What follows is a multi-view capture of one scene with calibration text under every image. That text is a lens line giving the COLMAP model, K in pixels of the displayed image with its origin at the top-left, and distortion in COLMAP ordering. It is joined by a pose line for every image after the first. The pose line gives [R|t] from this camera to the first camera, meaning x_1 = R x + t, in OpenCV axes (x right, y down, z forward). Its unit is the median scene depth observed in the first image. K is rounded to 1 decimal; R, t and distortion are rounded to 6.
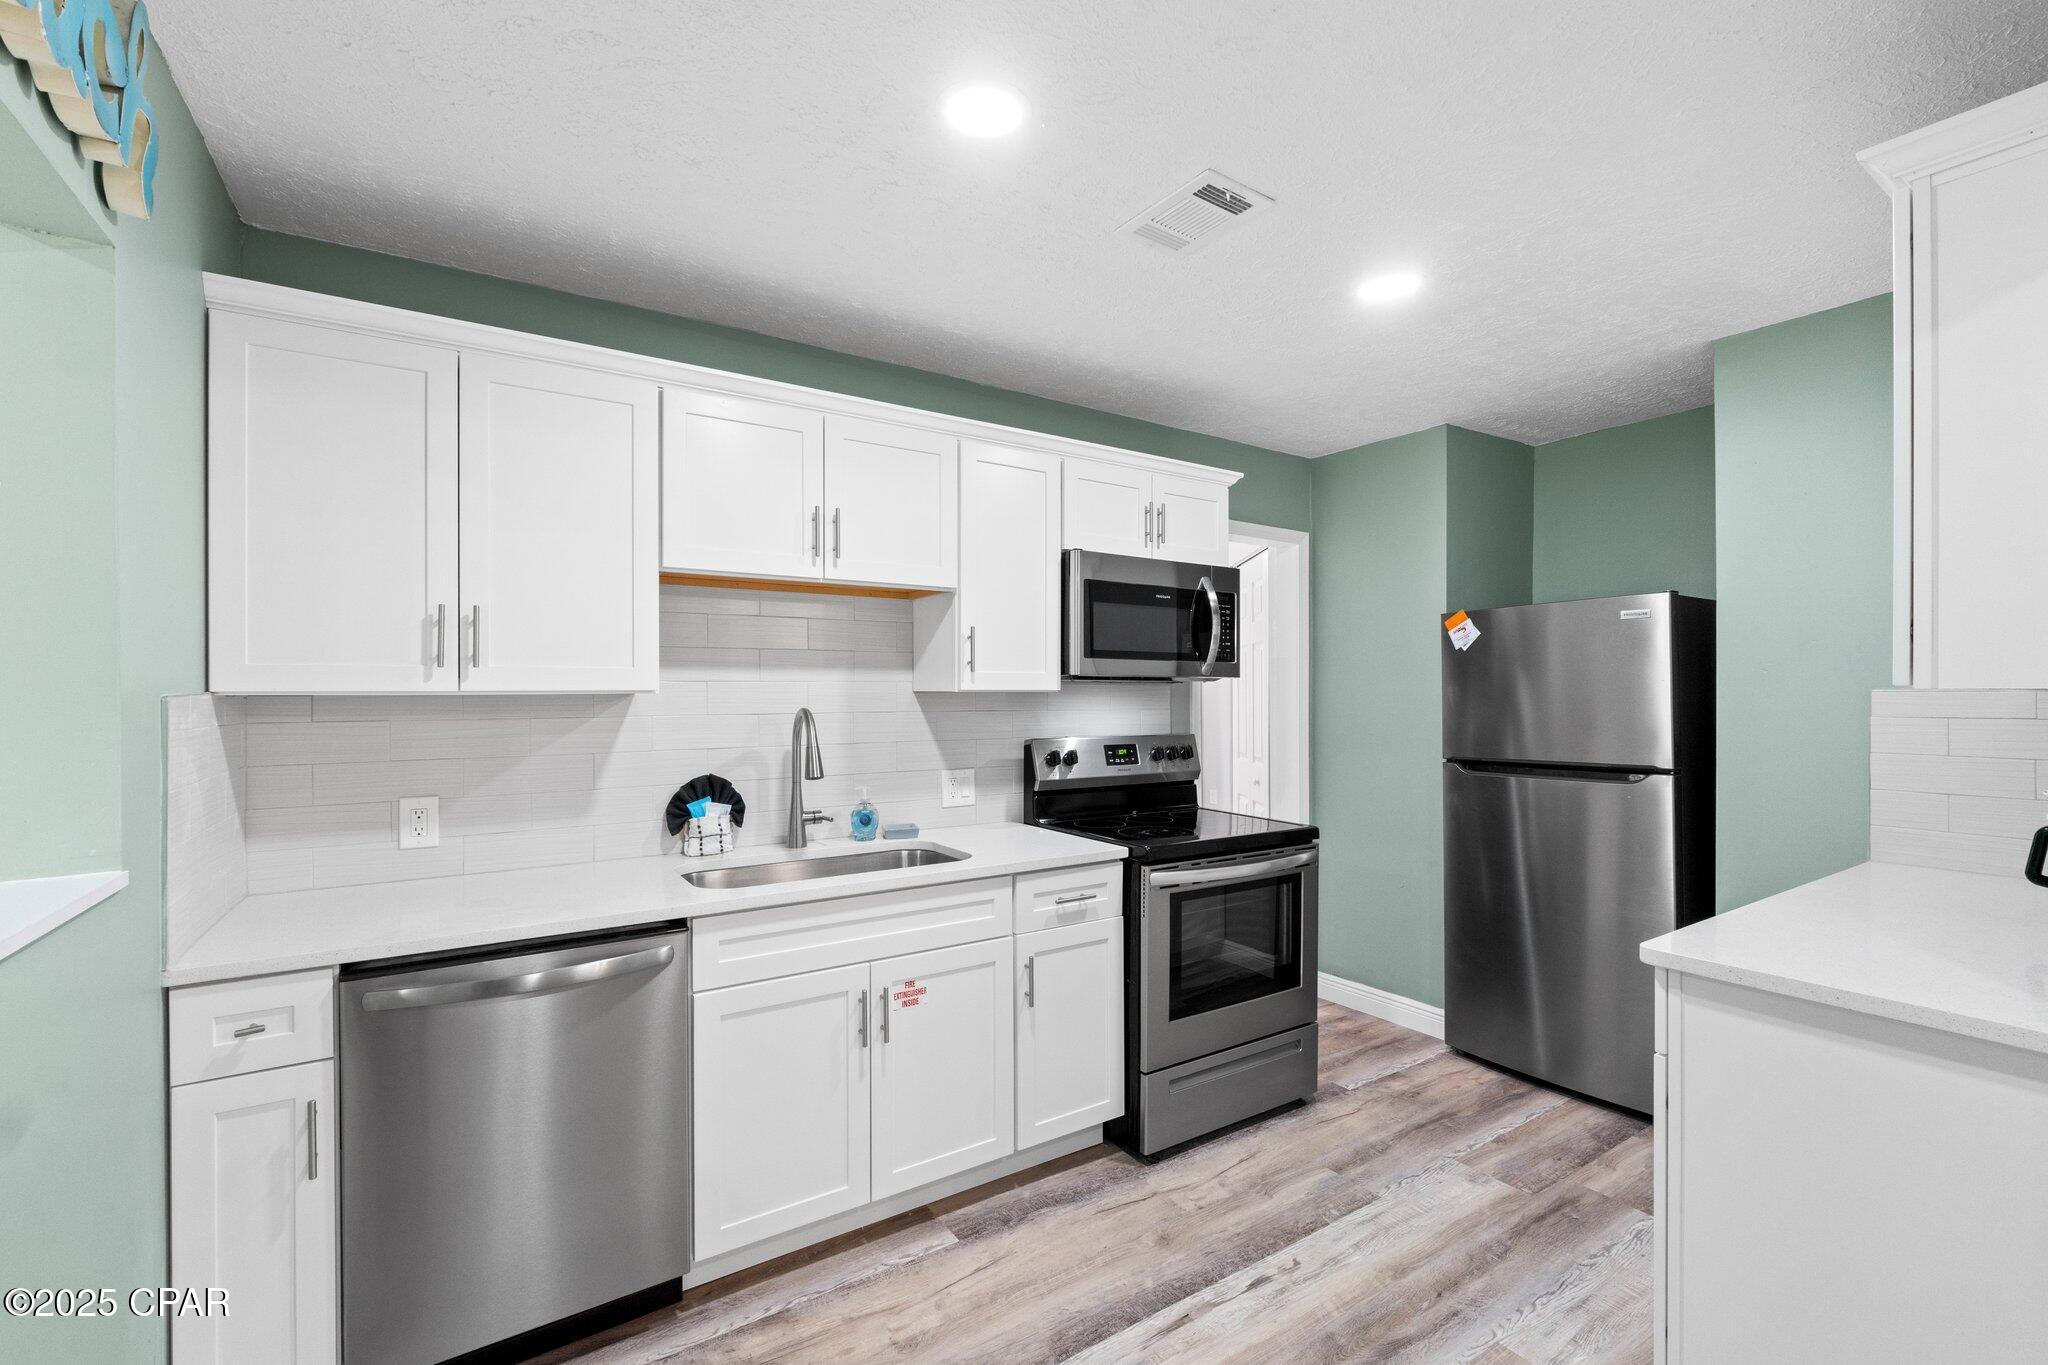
lens RADIAL K [[882.2, 0, 1031.8], [0, 882.2, 684.7], [0, 0, 1]] dist [-0.005142, -0.000296]
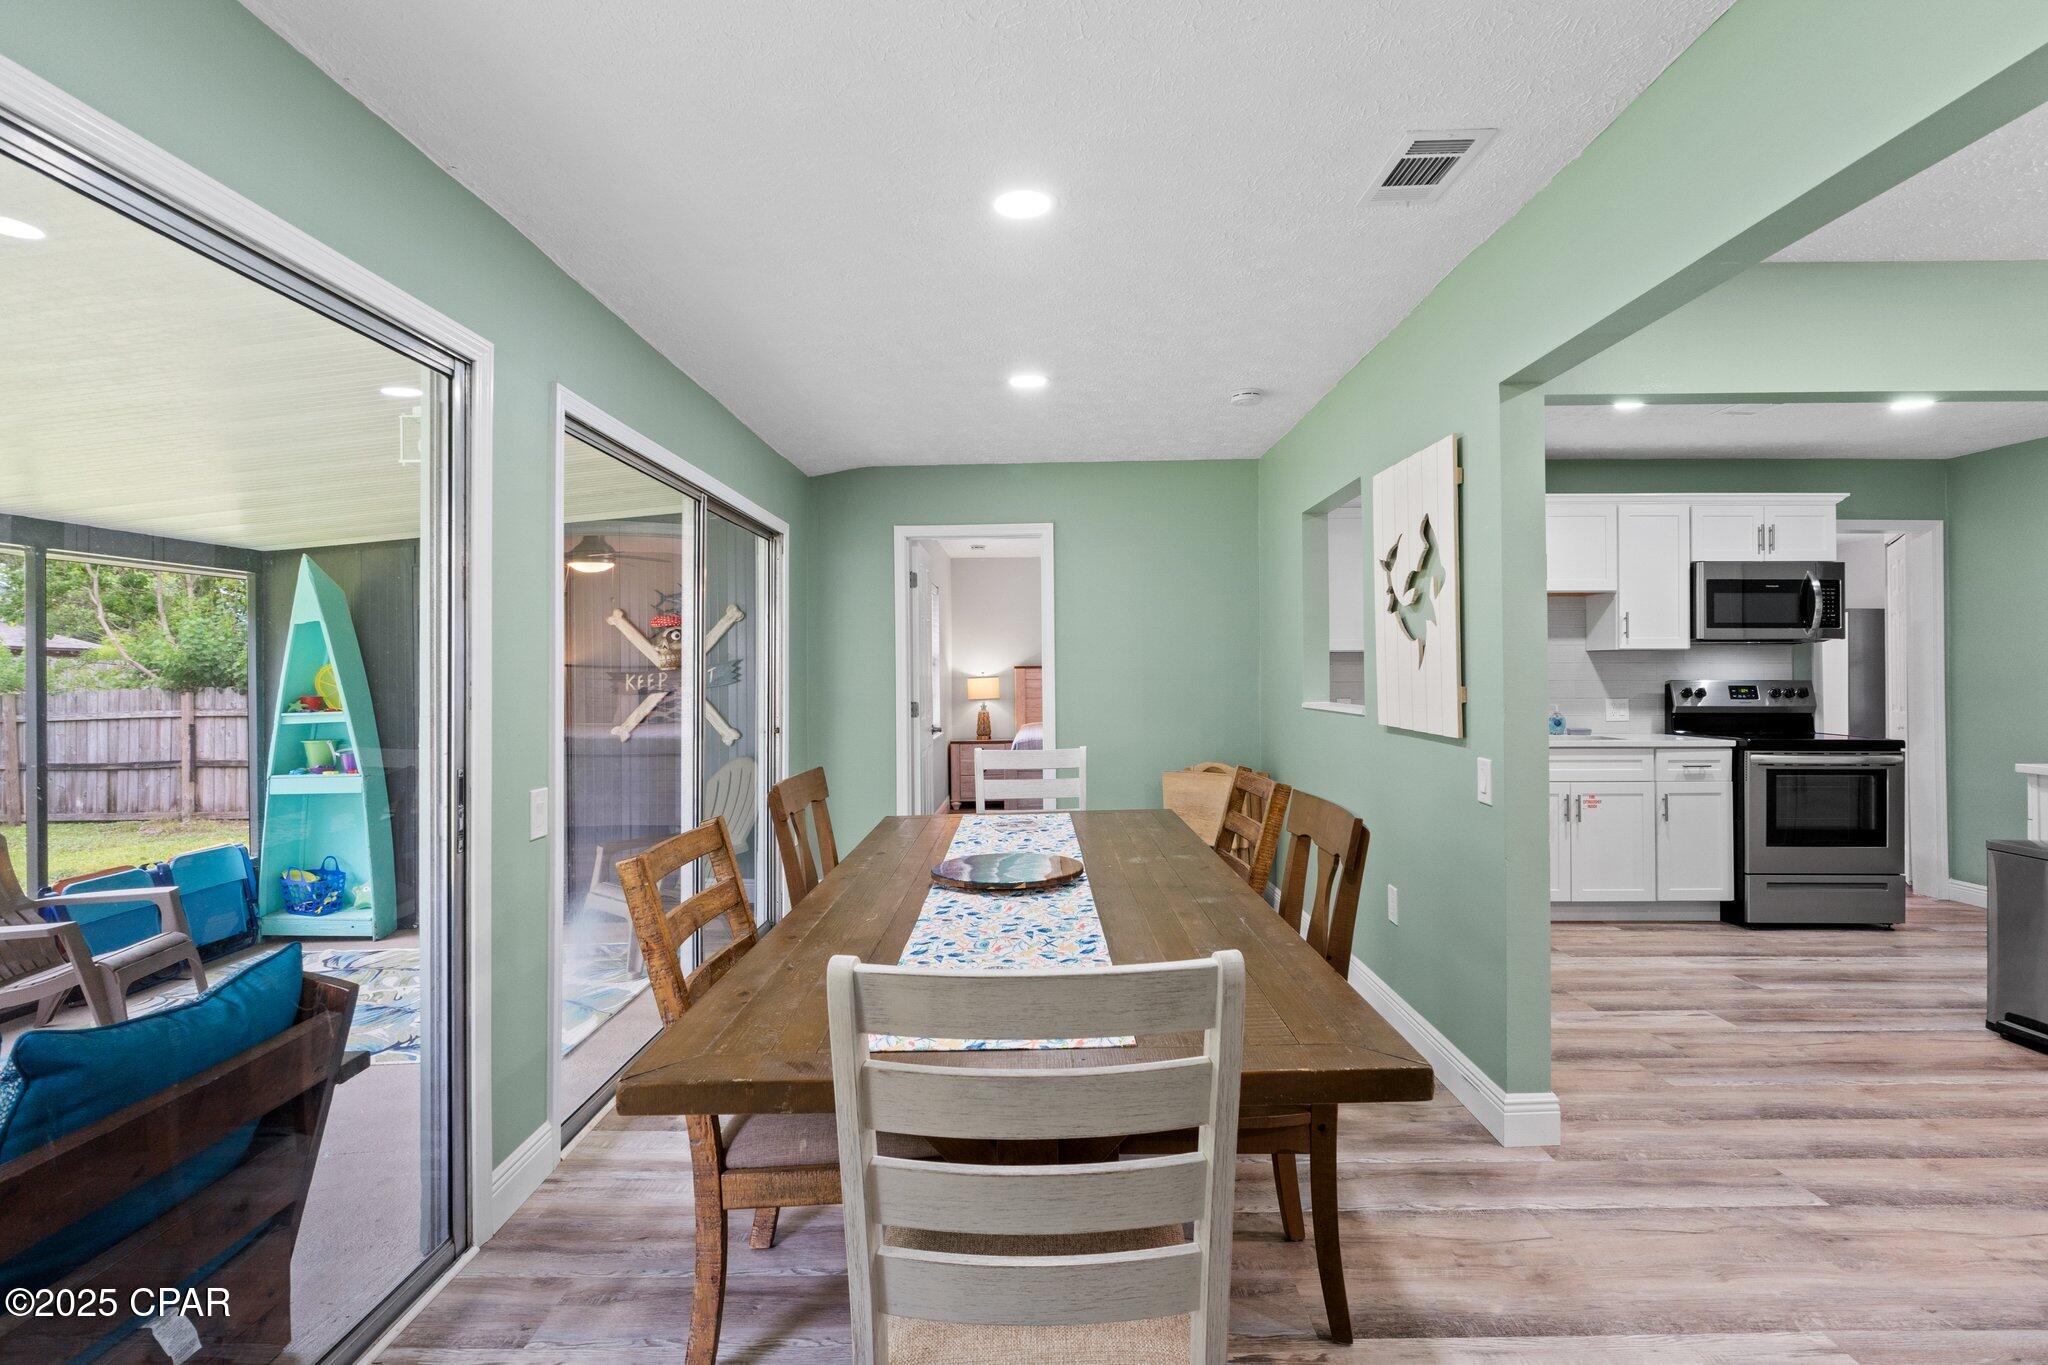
lens RADIAL K [[1044.0, 0, 1021.0], [0, 1044.0, 677.0], [0, 0, 1]] dist [0.006692, 0.001495]
pose [[0.833705, -0.003899, -0.552196, 0.067957], [0.007835, 0.999958, 0.004769, 0.039040], [0.552155, -0.008302, 0.833700, -1.249779]]
